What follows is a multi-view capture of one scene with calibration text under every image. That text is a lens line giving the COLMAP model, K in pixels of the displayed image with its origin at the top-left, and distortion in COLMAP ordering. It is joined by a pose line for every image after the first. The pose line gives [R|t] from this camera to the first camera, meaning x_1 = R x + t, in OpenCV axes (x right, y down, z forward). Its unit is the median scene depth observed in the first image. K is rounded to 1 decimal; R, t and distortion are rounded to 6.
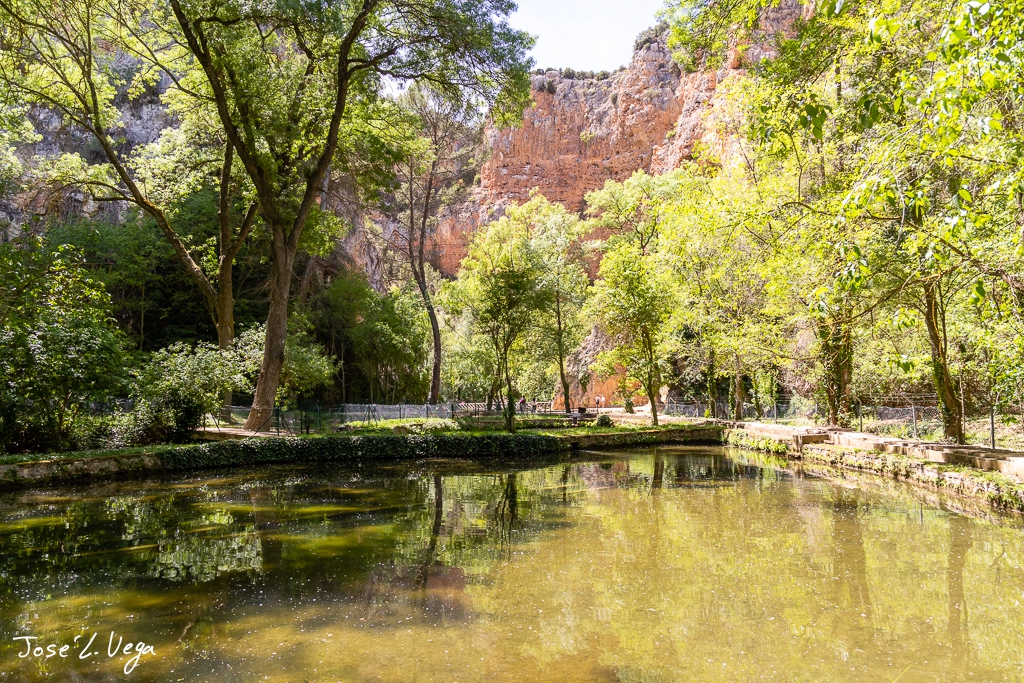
lens RADIAL K [[682.7, 0, 512.0], [0, 682.7, 341.5], [0, 0, 1]] dist [0.002897, 0.002160]
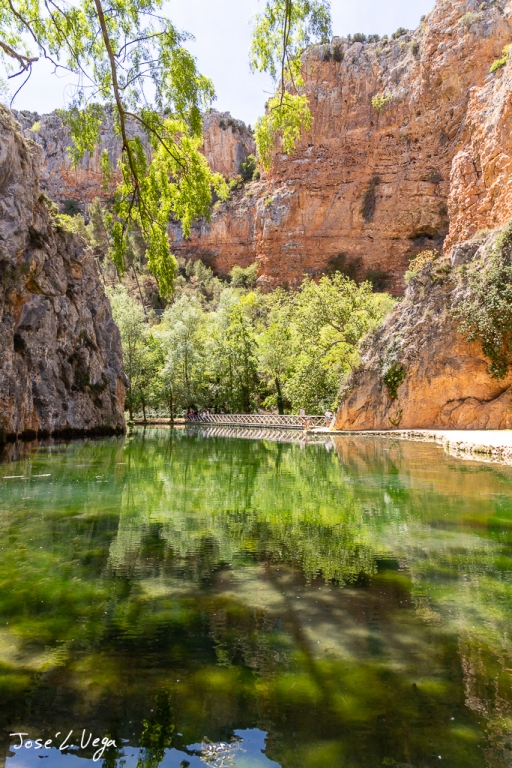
lens RADIAL K [[512.0, 0, 256.0], [0, 512.0, 384.0], [0, 0, 1]] dist [0.002897, 0.002160]
pose [[0.995576, 0.013130, -0.093033, 0.020109], [-0.009895, 0.999333, 0.035151, 0.027890], [0.093432, -0.034075, 0.995042, 0.335759]]
